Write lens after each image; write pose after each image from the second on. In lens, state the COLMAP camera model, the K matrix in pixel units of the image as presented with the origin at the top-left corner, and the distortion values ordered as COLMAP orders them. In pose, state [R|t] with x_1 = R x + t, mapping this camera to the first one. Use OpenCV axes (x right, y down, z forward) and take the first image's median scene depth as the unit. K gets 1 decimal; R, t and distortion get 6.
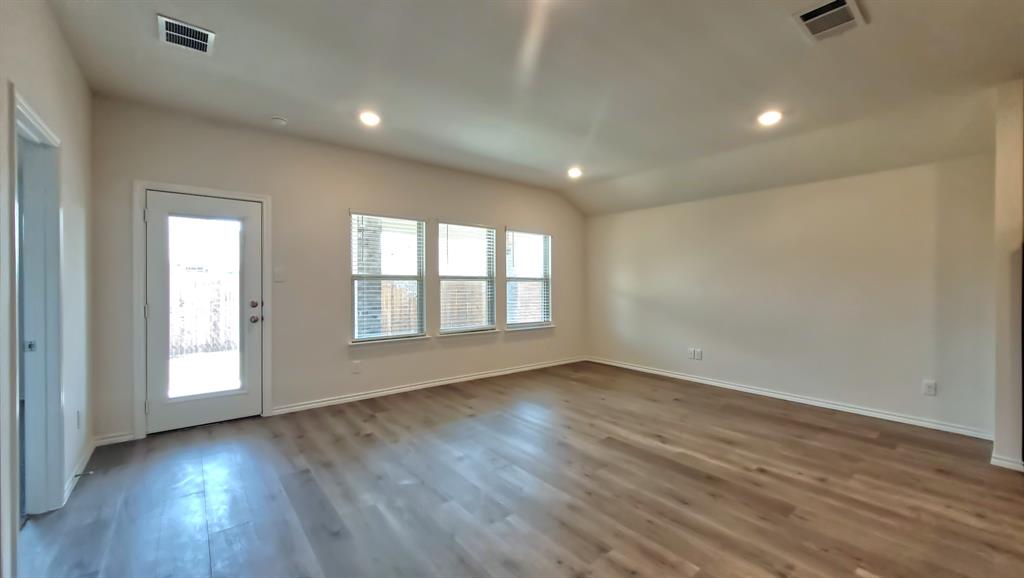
lens RADIAL K [[417.4, 0, 510.4], [0, 417.4, 294.7], [0, 0, 1]] dist [0.005771, -0.001254]
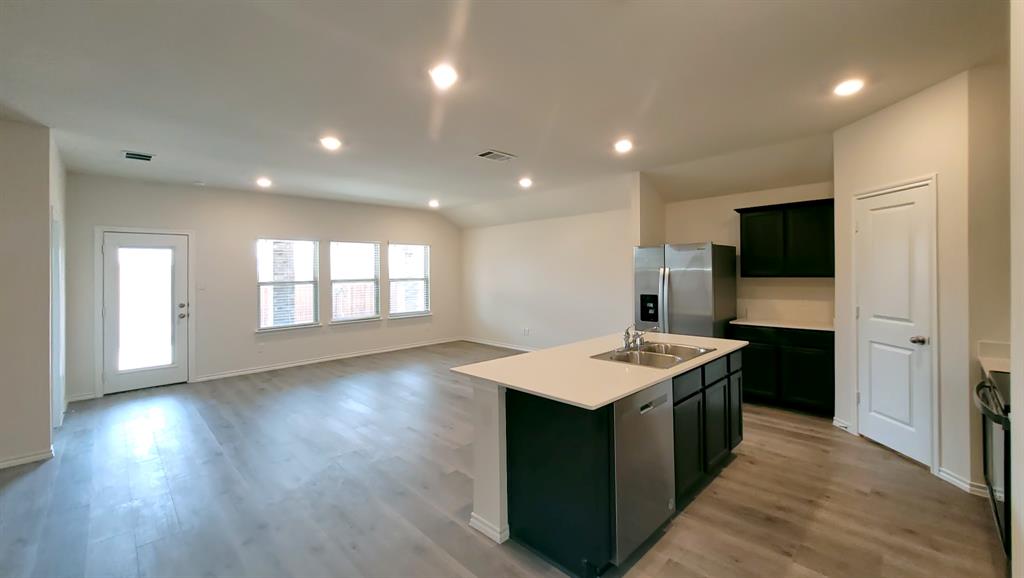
lens RADIAL K [[417.4, 0, 519.4], [0, 417.4, 272.3], [0, 0, 1]] dist [0.005771, -0.001254]
pose [[0.993909, -0.021061, 0.108176, 0.397294], [0.024099, 0.999349, -0.026851, -0.025271], [-0.107540, 0.029294, 0.993769, -0.575123]]
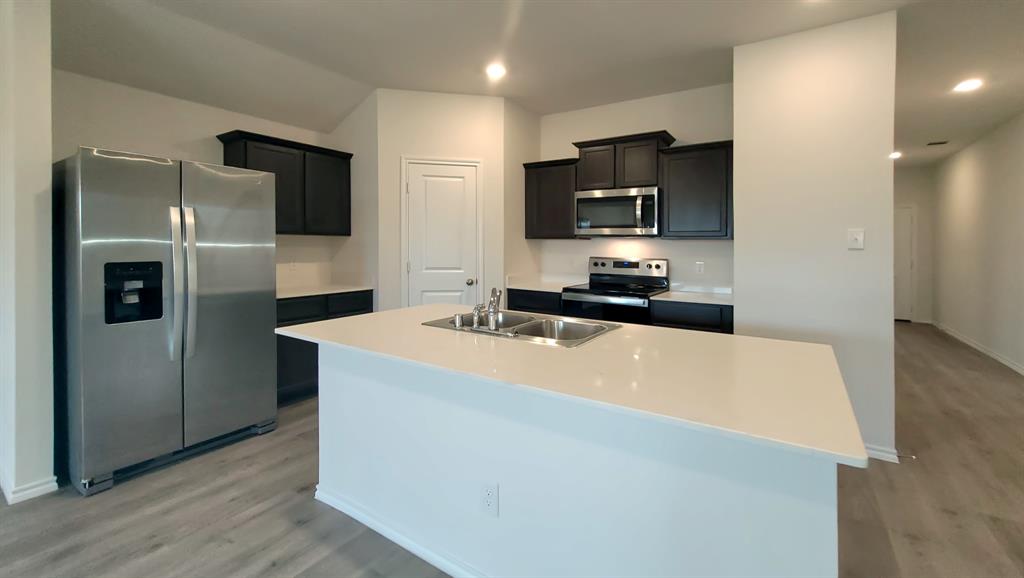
lens RADIAL K [[417.4, 0, 514.2], [0, 417.4, 252.0], [0, 0, 1]] dist [0.005771, -0.001254]
pose [[-0.293972, -0.025791, 0.955466, 0.207698], [0.015758, 0.999369, 0.031824, -0.007349], [-0.955684, 0.024411, -0.293381, 0.317228]]
